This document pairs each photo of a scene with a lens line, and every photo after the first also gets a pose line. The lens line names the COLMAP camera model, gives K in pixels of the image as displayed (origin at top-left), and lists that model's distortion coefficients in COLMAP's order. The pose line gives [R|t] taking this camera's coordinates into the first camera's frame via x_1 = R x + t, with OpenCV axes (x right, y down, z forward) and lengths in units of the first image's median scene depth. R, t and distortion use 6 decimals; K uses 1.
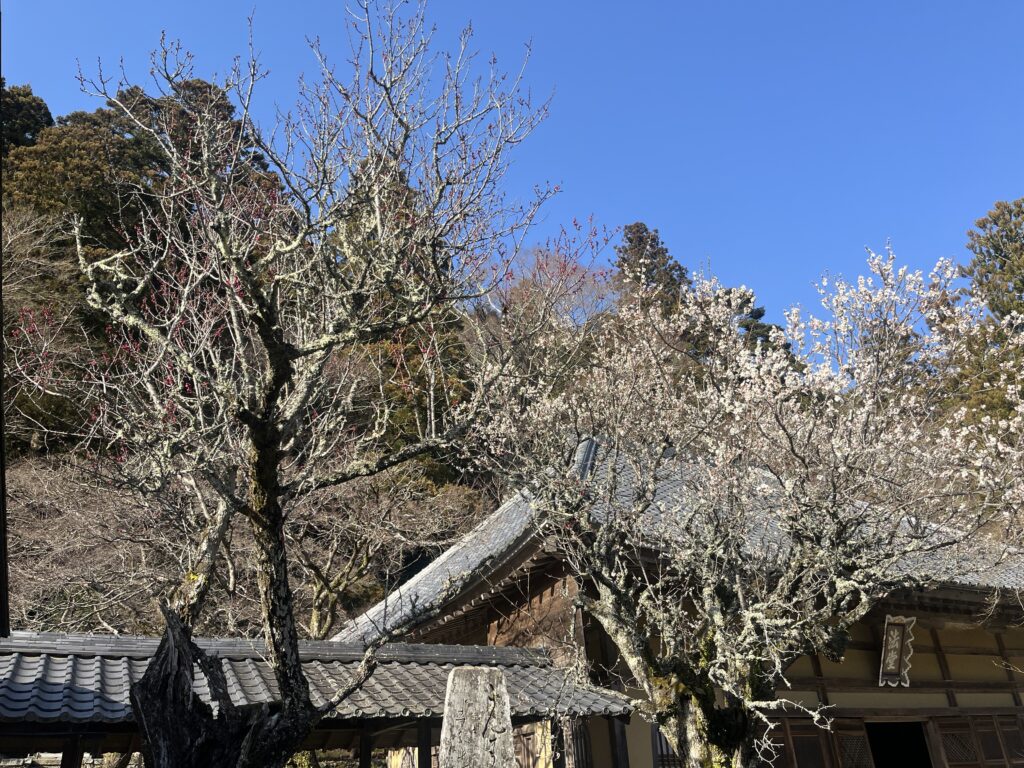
lens RADIAL K [[774.4, 0, 508.5], [0, 774.4, 377.3], [0, 0, 1]] dist [0.053557, -0.075055]
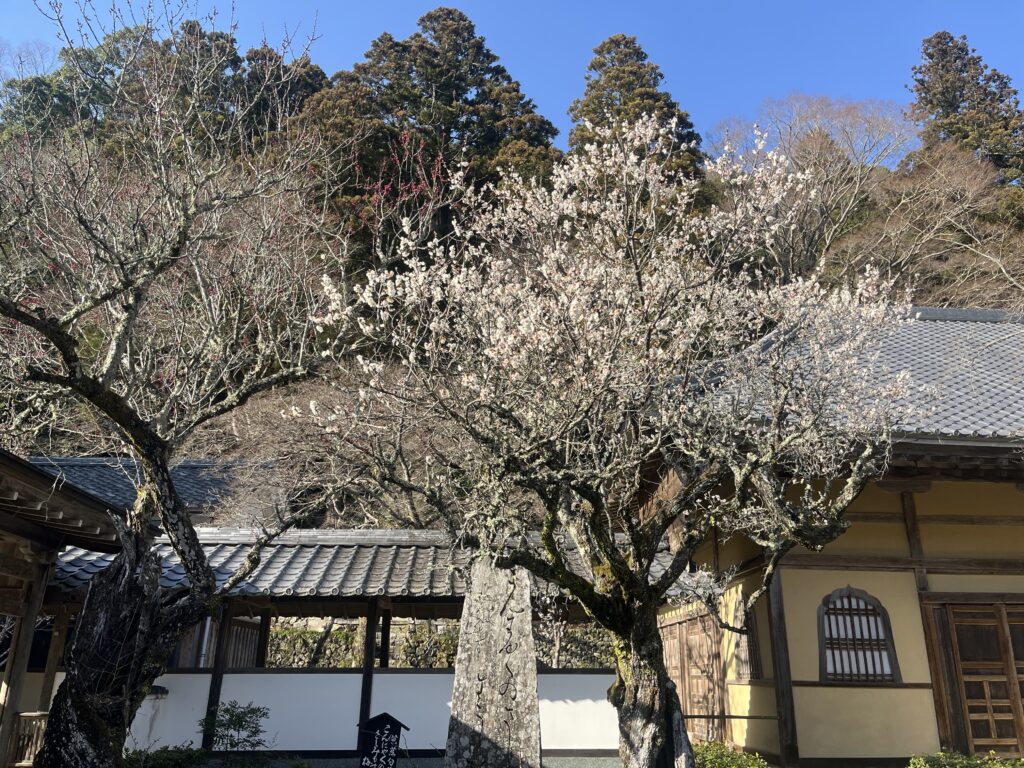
lens RADIAL K [[774.4, 0, 518.2], [0, 774.4, 384.8], [0, 0, 1]] dist [0.053557, -0.075055]
pose [[0.908902, -0.088357, -0.407541, 0.215862], [0.149571, 0.981342, 0.120816, 0.005223], [0.389262, -0.170766, 0.905160, 0.032287]]
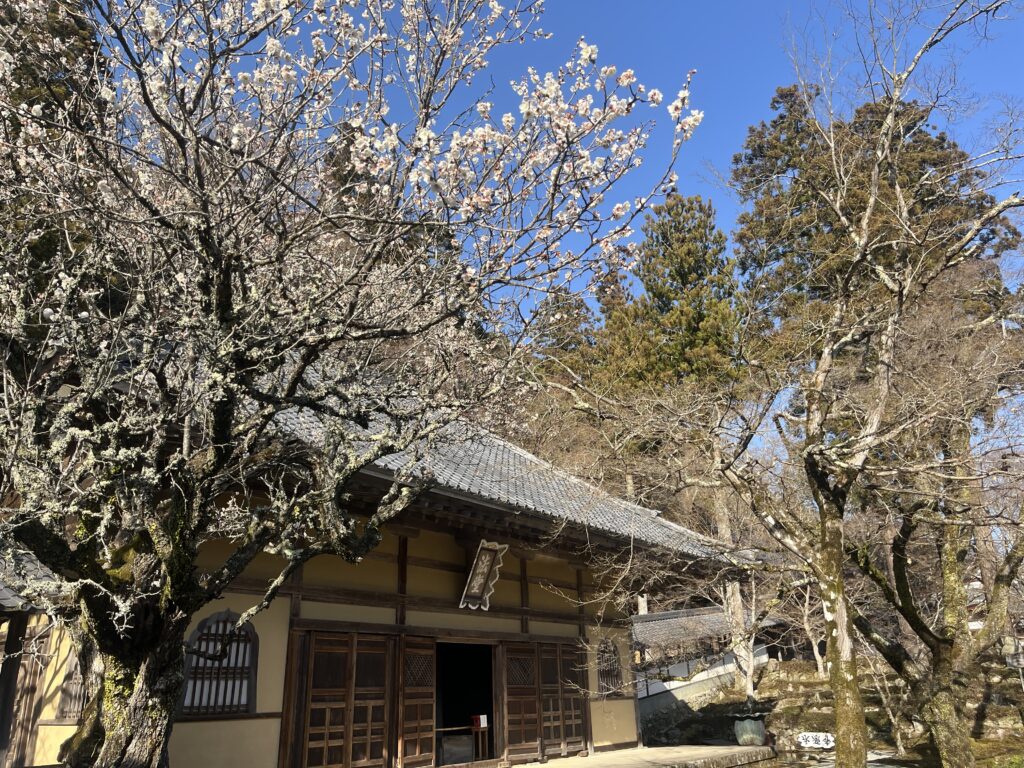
lens RADIAL K [[774.4, 0, 510.6], [0, 774.4, 384.5], [0, 0, 1]] dist [0.053557, -0.075055]
pose [[0.905358, 0.178408, 0.385353, 0.099258], [-0.216584, 0.974560, 0.057651, 0.045874], [-0.365264, -0.135656, 0.920966, 0.101185]]
